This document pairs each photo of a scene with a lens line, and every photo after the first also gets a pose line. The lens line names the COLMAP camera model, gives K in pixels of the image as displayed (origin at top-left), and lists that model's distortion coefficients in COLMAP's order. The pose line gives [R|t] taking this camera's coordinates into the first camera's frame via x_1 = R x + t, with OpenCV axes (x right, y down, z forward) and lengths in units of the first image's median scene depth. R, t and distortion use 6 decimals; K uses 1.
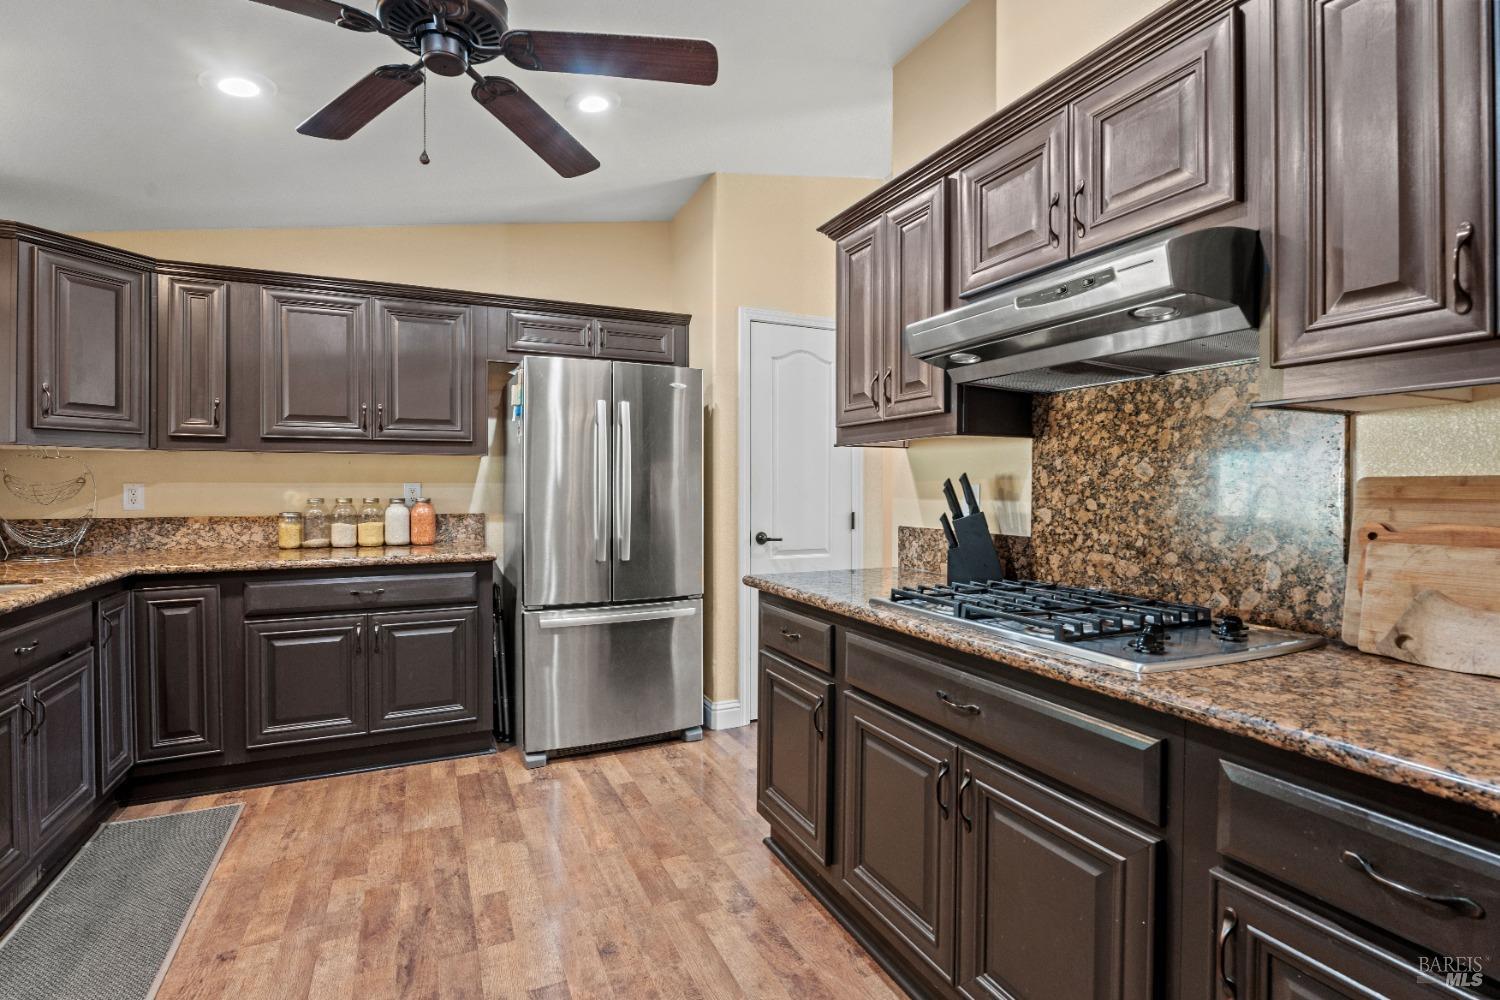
lens RADIAL K [[673.6, 0, 744.8], [0, 673.6, 492.7], [0, 0, 1]] dist [-0.000280, 0.000489]
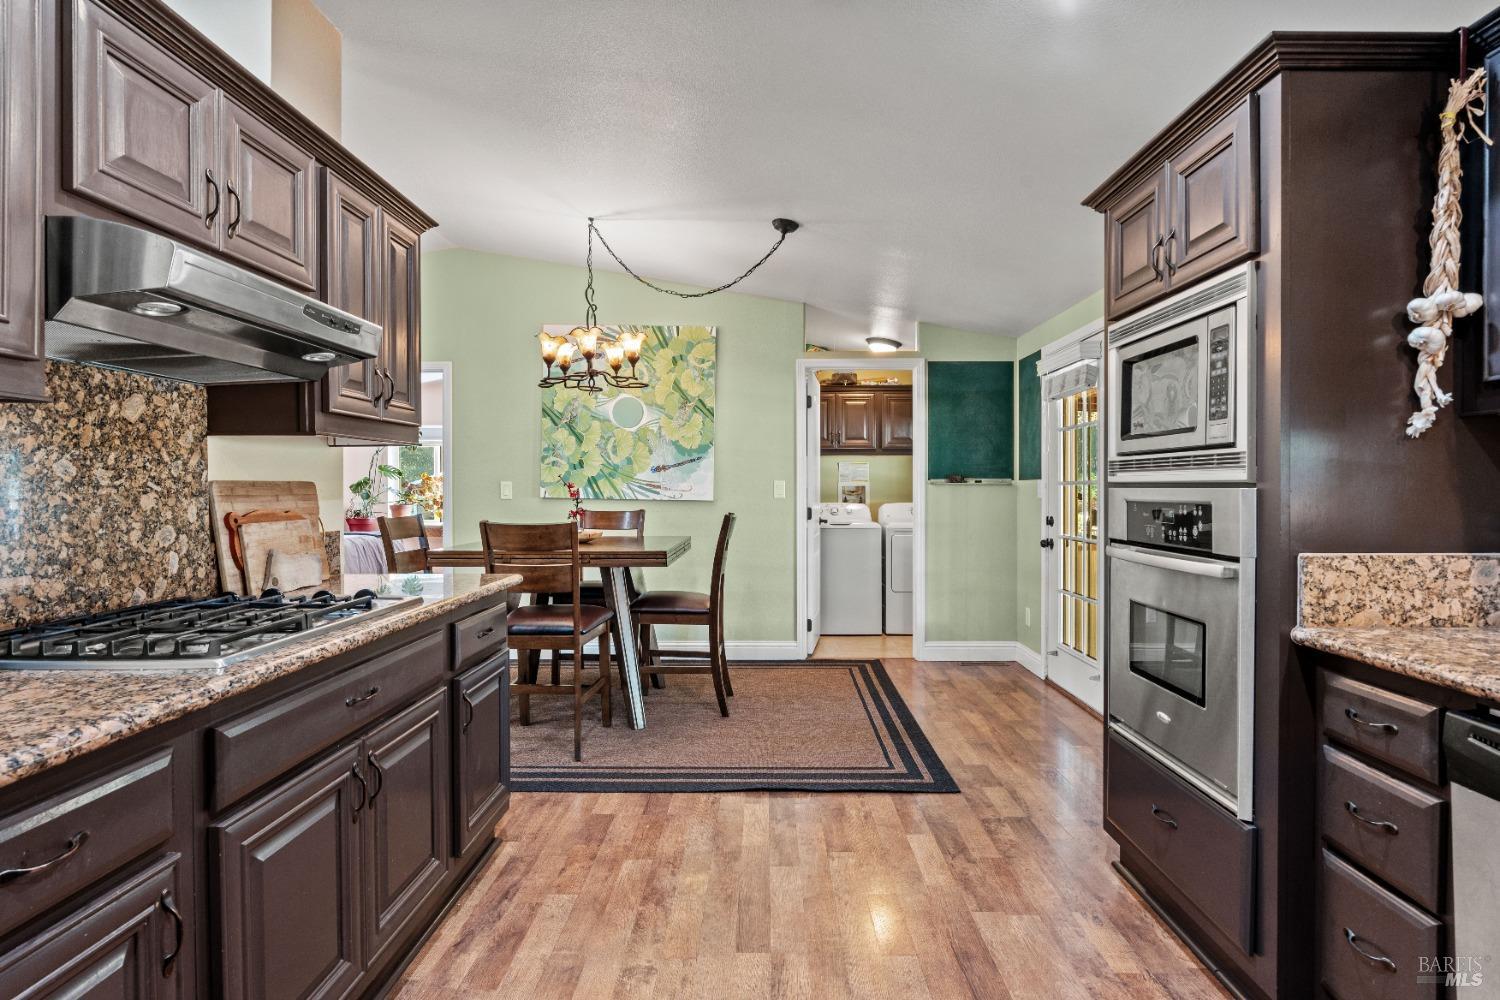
lens RADIAL K [[779.6, 0, 752.7], [0, 779.6, 495.0], [0, 0, 1]] dist [-0.000512, -0.000083]
pose [[-0.895362, -0.002450, 0.445332, -0.648127], [0.006958, 0.999786, 0.019489, -0.013398], [-0.445285, 0.020548, -0.895153, 1.547018]]
